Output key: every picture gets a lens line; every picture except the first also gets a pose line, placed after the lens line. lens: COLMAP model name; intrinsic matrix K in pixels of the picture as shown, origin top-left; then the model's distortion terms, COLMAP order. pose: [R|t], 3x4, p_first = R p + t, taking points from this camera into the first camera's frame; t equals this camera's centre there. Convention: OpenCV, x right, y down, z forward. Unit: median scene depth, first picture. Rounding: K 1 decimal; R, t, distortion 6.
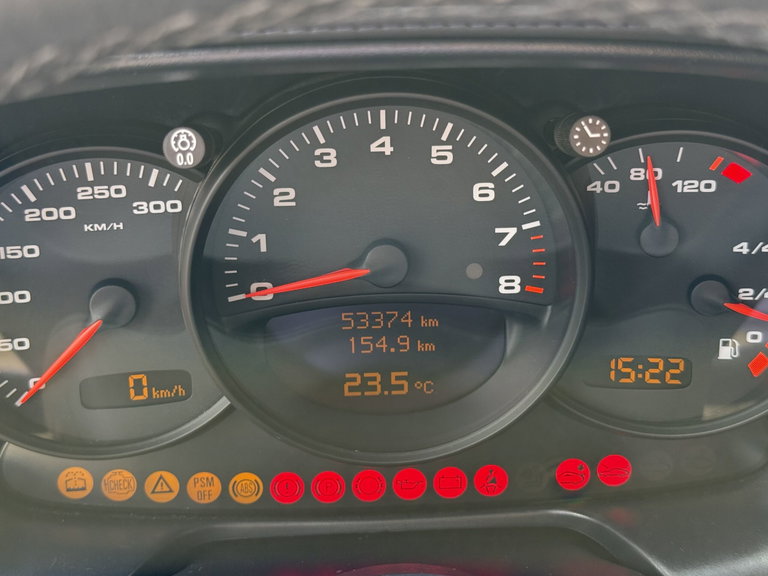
lens RADIAL K [[1118.3, 0, 384.3], [0, 1118.3, 283.4], [0, 0, 1]] dist [0.076909, 0.000000]
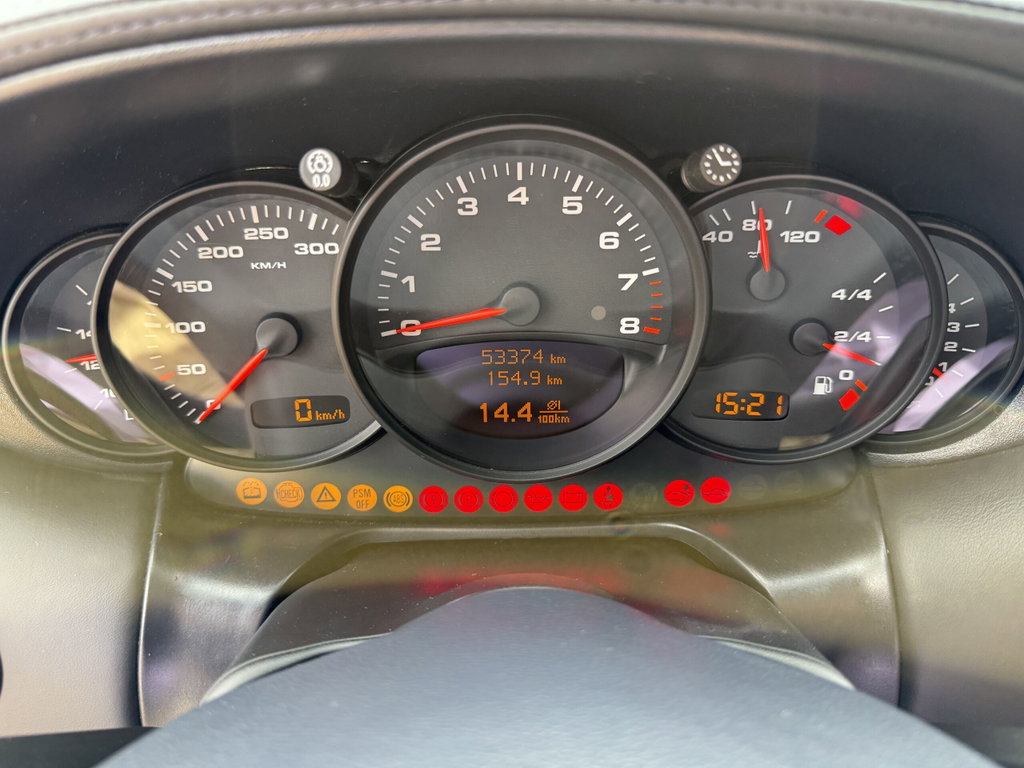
lens RADIAL K [[729.6, 0, 518.8], [0, 729.6, 385.7], [0, 0, 1]] dist [0.009029, -0.017322]
pose [[0.999745, 0.018838, -0.012476, 0.010623], [-0.018412, 0.999272, 0.033414, 0.039856], [0.013096, -0.033176, 0.999364, 0.267539]]
